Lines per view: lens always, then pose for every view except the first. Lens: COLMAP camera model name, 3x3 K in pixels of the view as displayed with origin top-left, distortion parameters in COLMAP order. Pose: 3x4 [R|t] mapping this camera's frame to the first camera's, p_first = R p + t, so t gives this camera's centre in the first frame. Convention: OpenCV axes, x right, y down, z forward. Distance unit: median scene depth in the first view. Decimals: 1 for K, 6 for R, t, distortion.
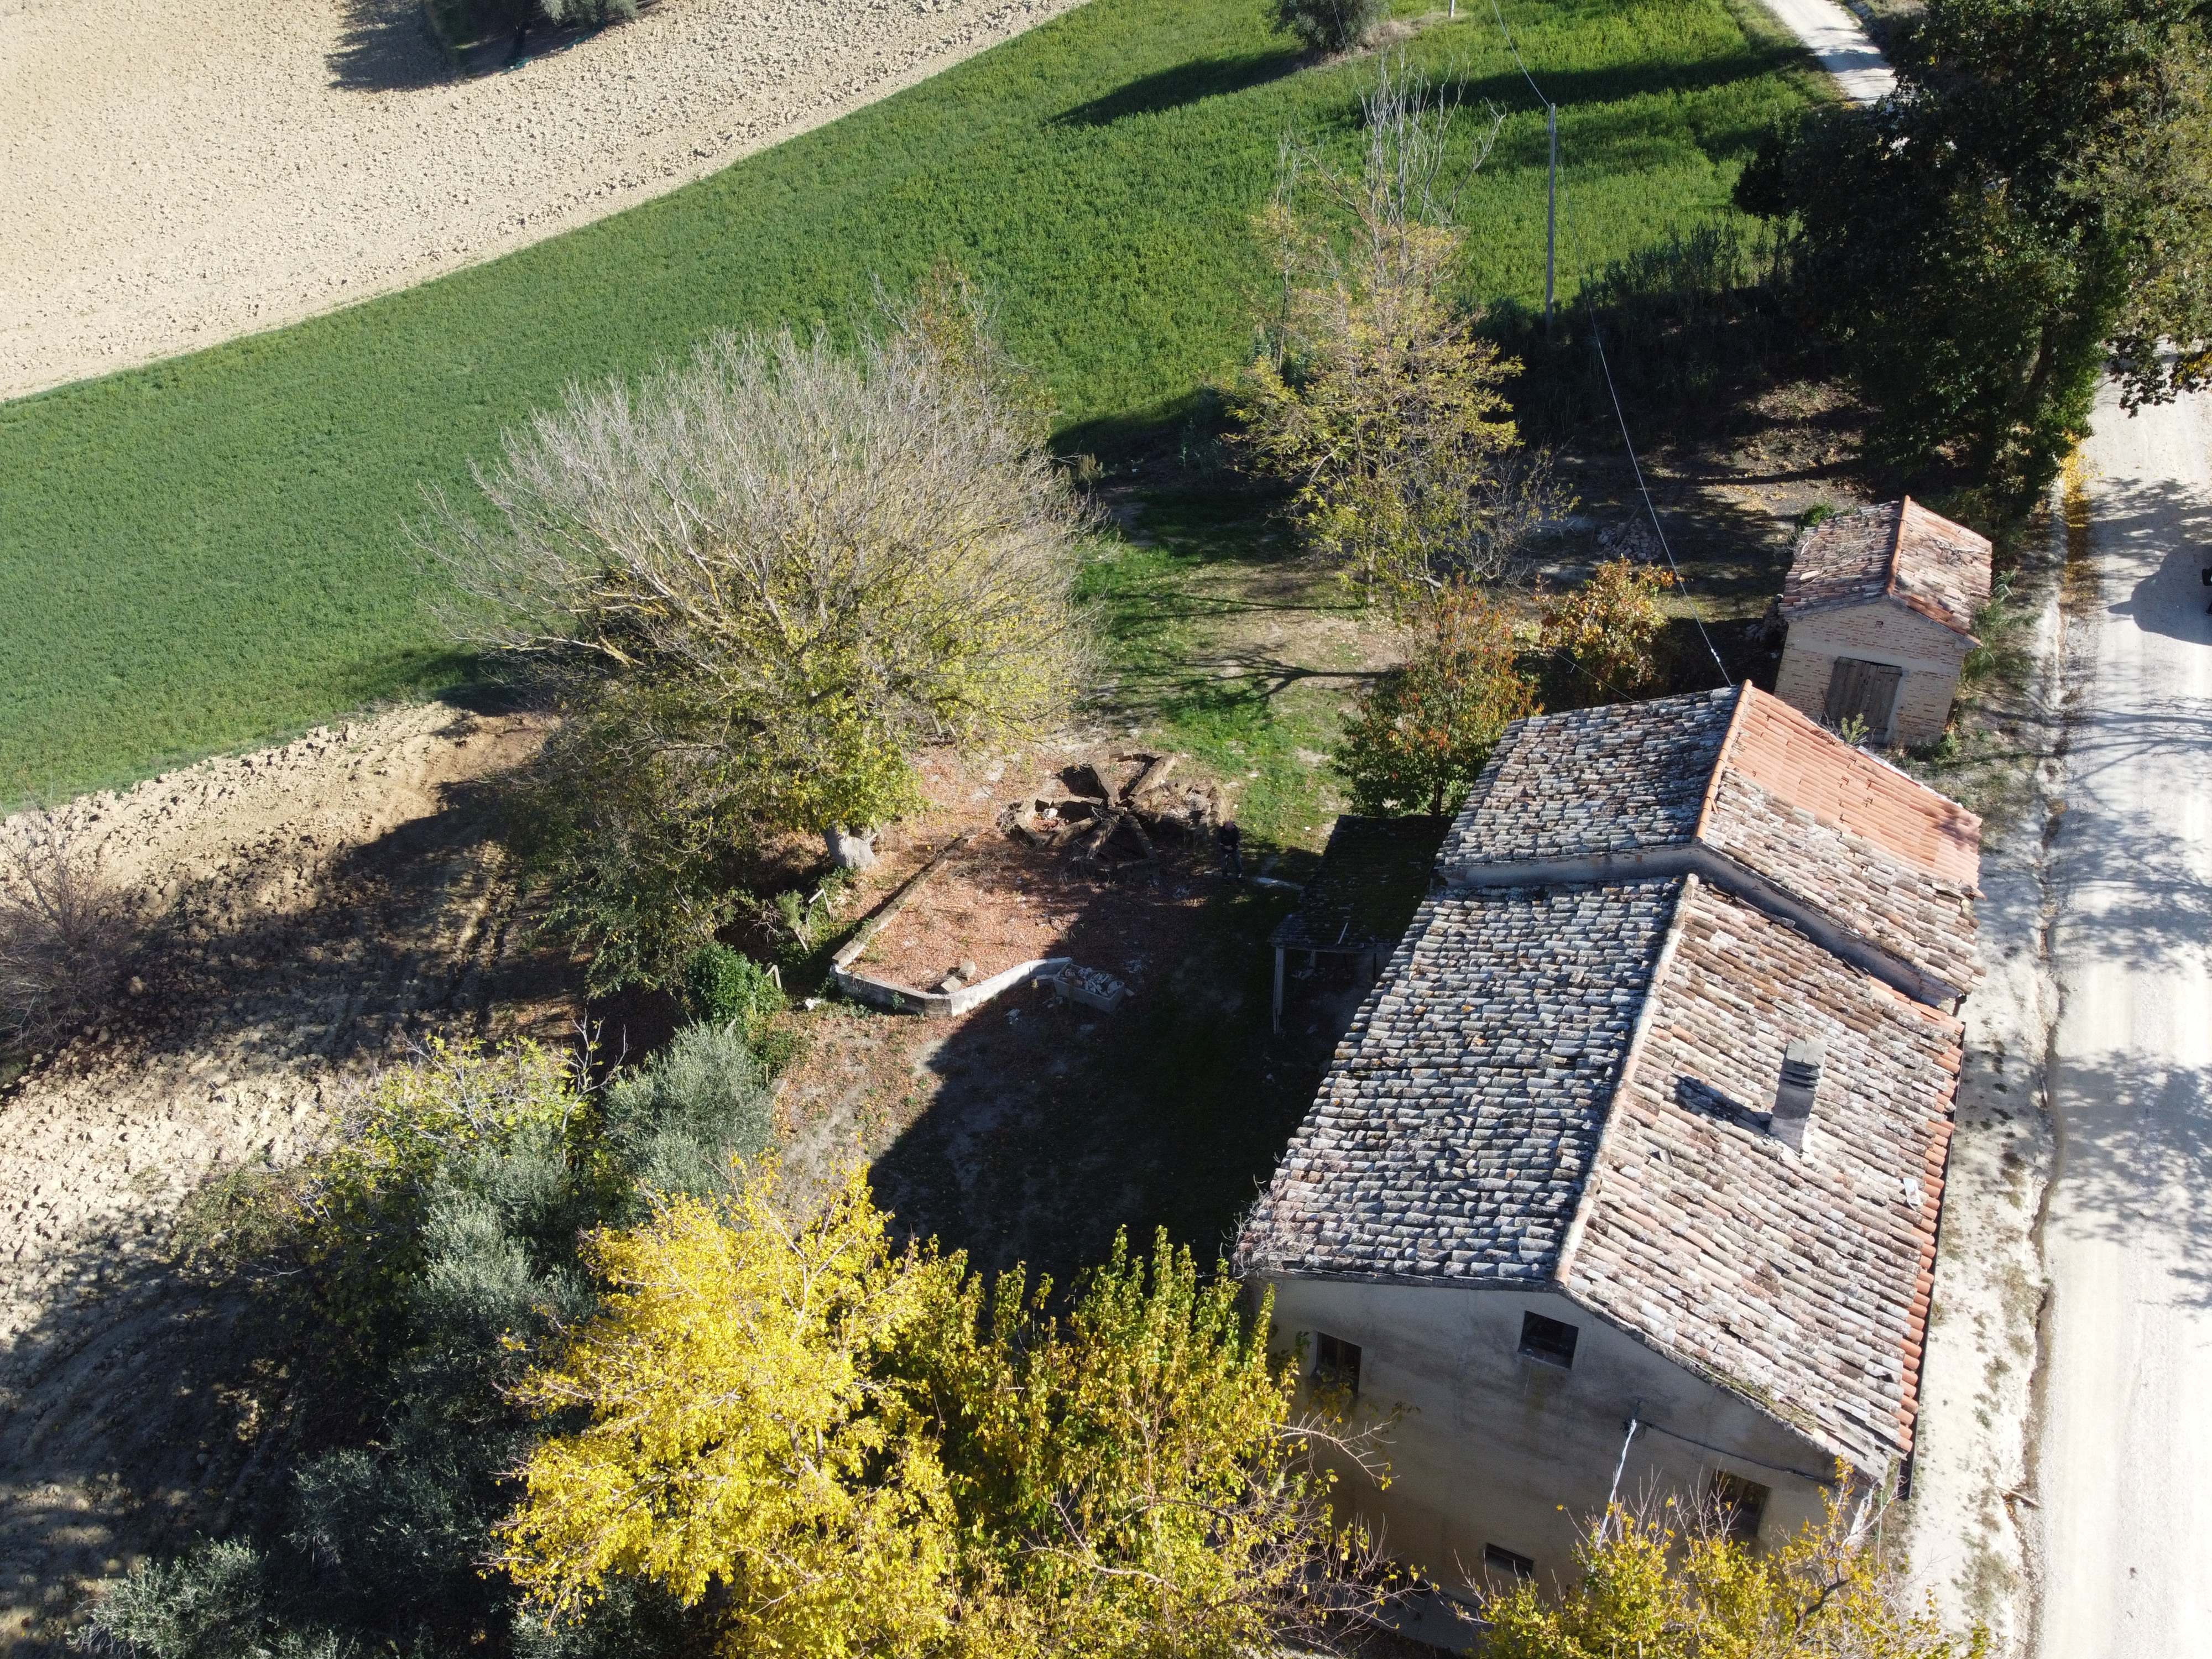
lens RADIAL K [[1682.1, 0, 1101.7], [0, 1682.1, 823.5], [0, 0, 1]] dist [-0.003377, -0.004481]
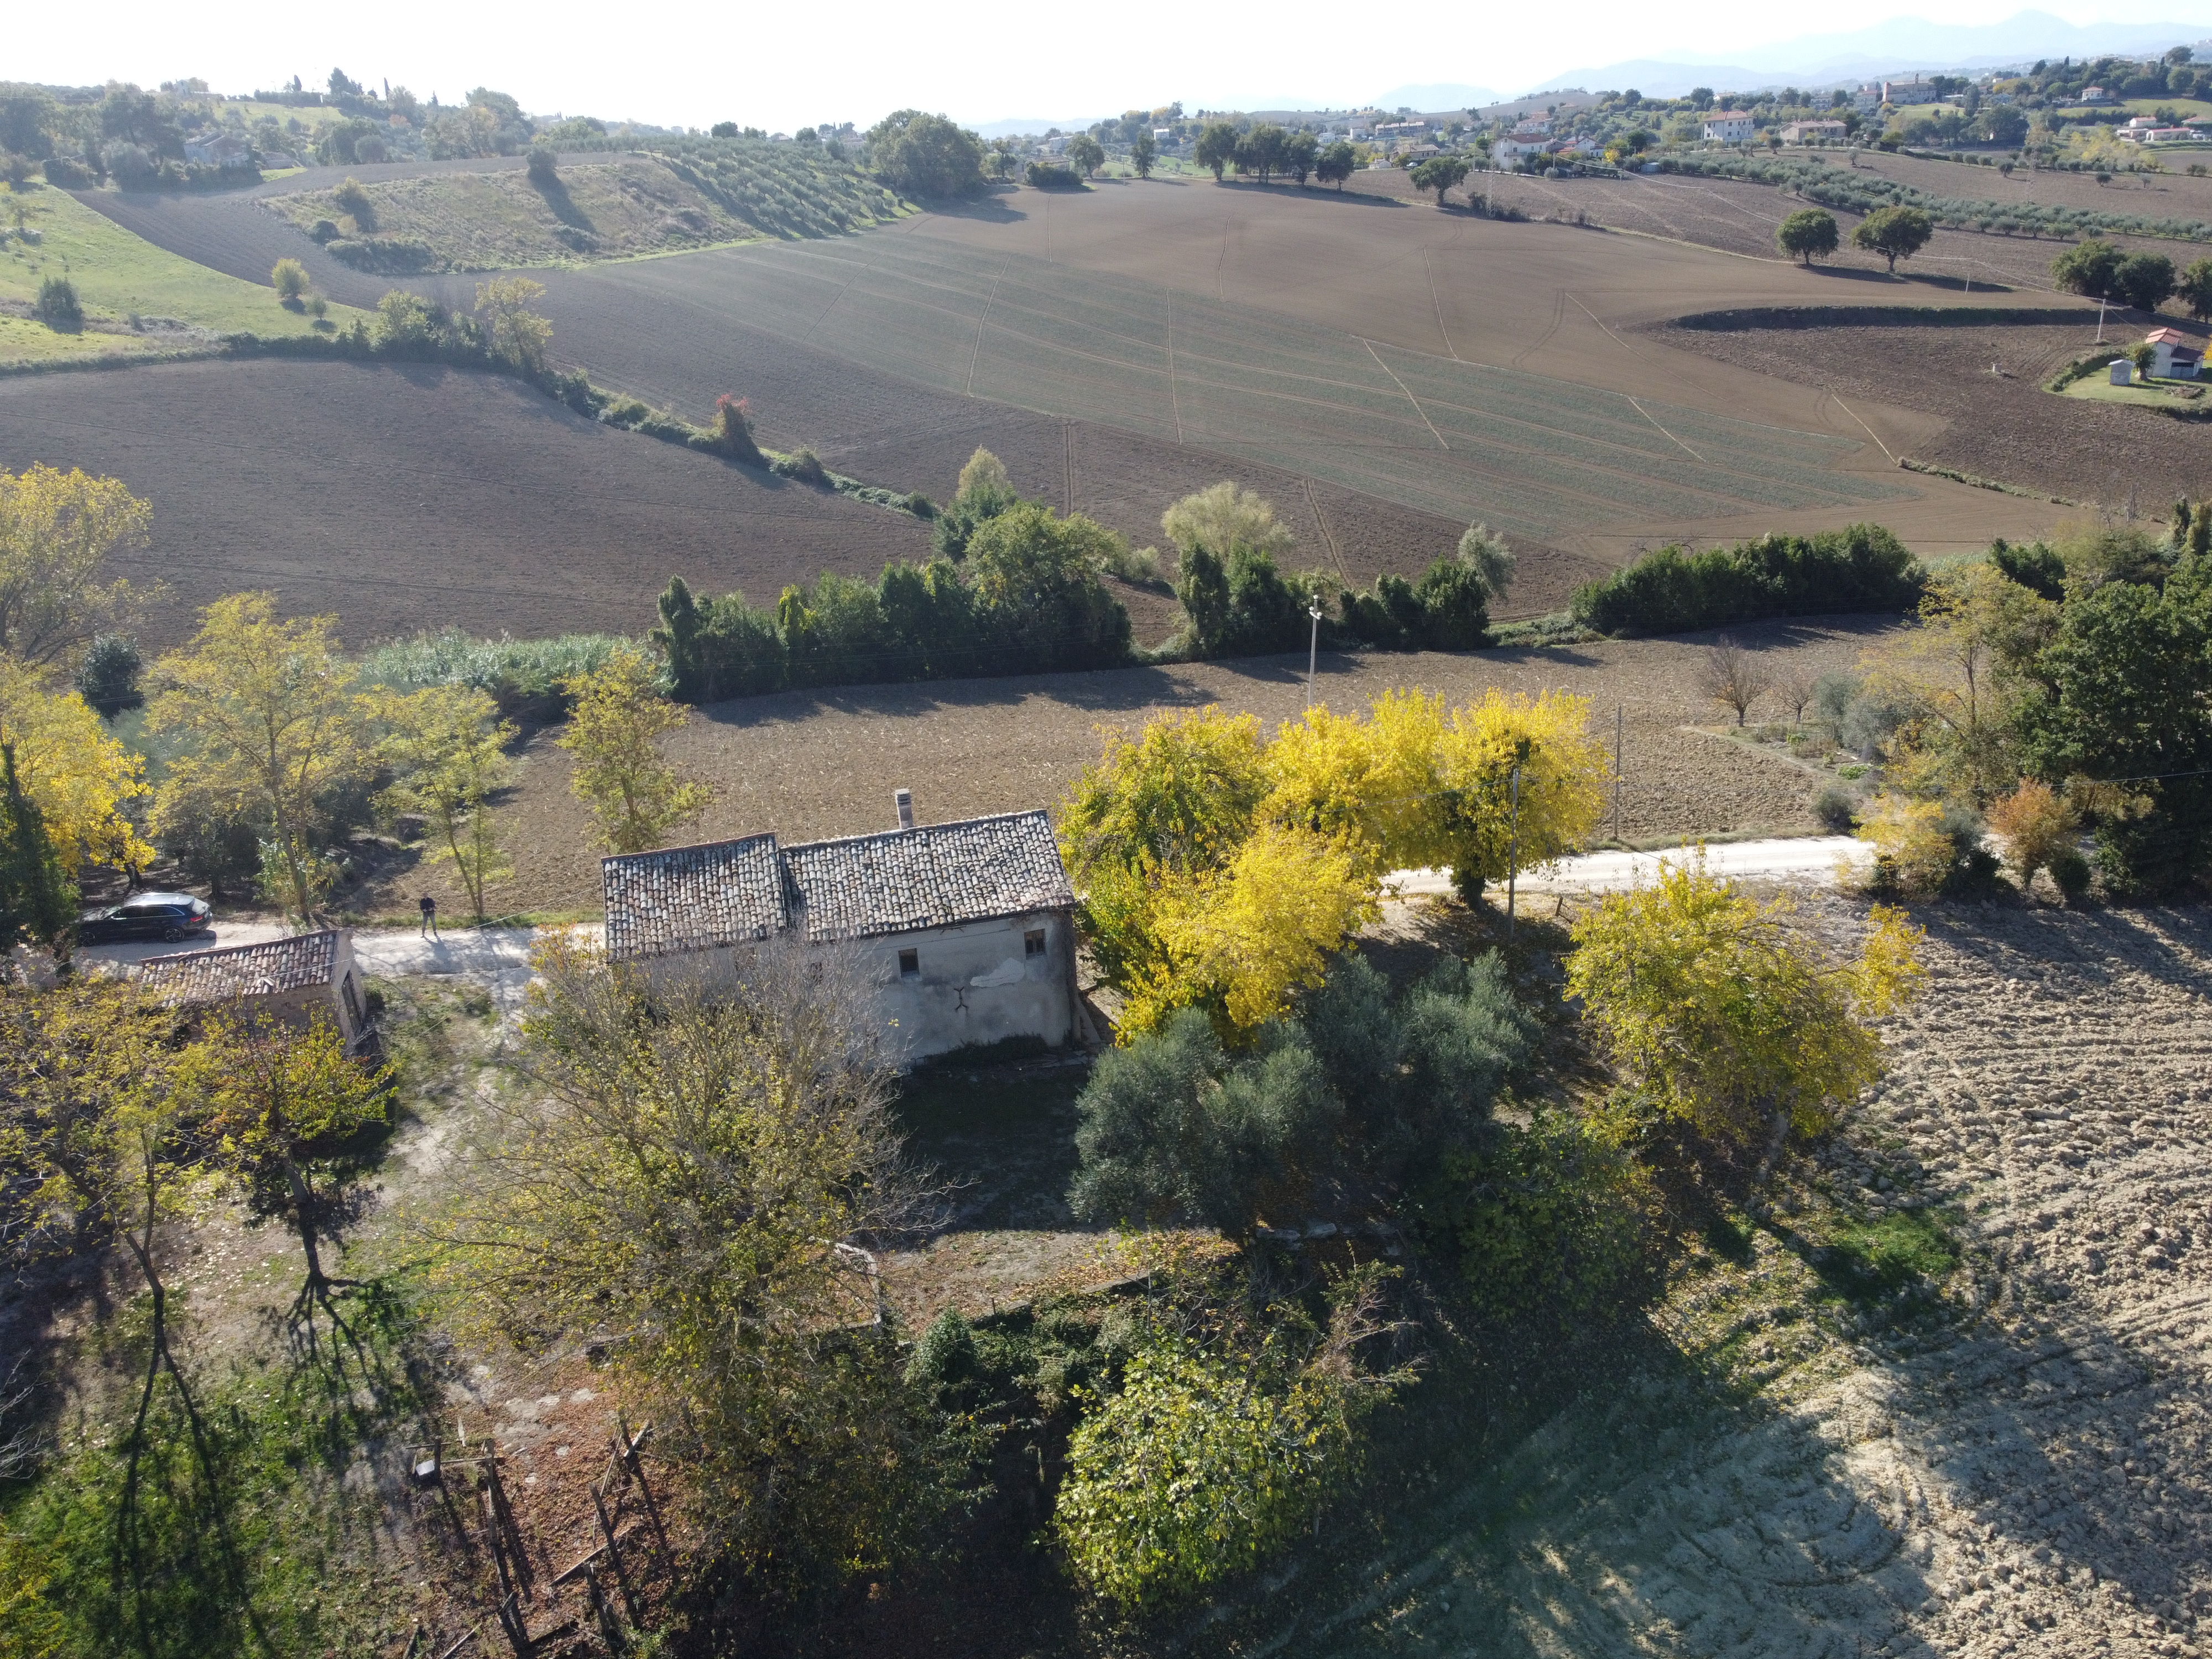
lens RADIAL K [[1682.1, 0, 1104.9], [0, 1682.1, 827.6], [0, 0, 1]] dist [-0.003377, -0.004481]
pose [[-0.628773, -0.223843, 0.744674, -1.482377], [0.501247, 0.615467, 0.608237, -1.074628], [-0.594471, 0.755708, -0.274789, 1.336919]]
